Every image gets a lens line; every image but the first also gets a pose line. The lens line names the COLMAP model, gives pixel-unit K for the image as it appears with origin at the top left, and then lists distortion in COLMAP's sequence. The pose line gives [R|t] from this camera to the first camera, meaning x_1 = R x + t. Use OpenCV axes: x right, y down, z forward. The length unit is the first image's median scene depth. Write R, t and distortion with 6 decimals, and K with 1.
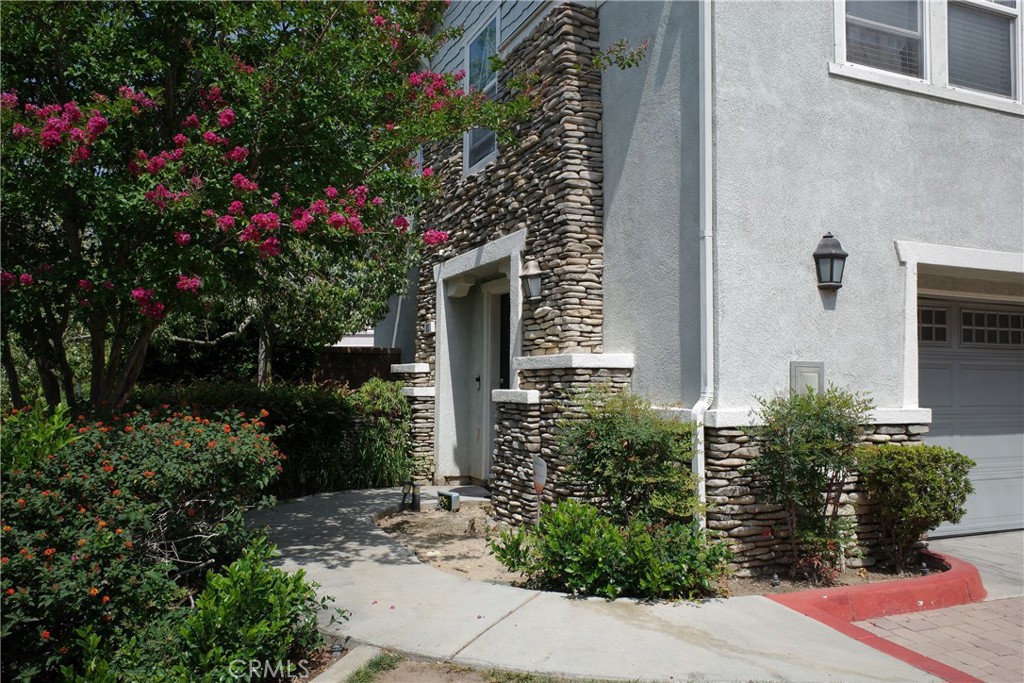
lens RADIAL K [[809.5, 0, 504.8], [0, 809.5, 345.3], [0, 0, 1]] dist [-0.061159, 0.063678]
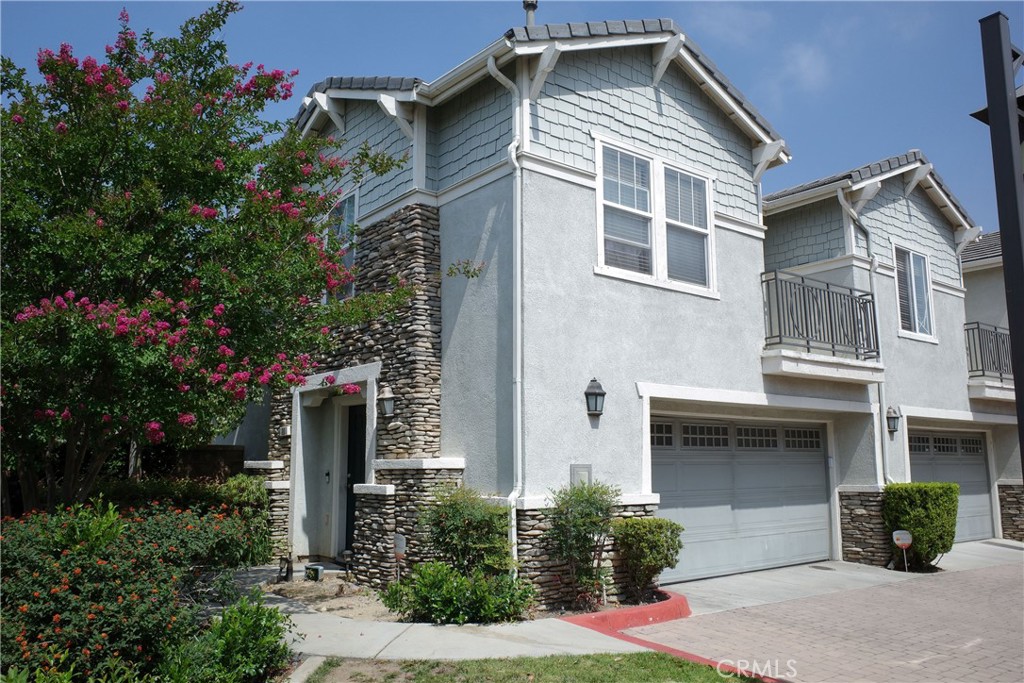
lens RADIAL K [[809.5, 0, 504.8], [0, 809.5, 345.3], [0, 0, 1]] dist [-0.061159, 0.063678]
pose [[0.965083, 0.028536, 0.260386, -0.153821], [-0.001587, 0.994667, -0.103124, -0.042339], [-0.261940, 0.099110, 0.959982, -0.415472]]
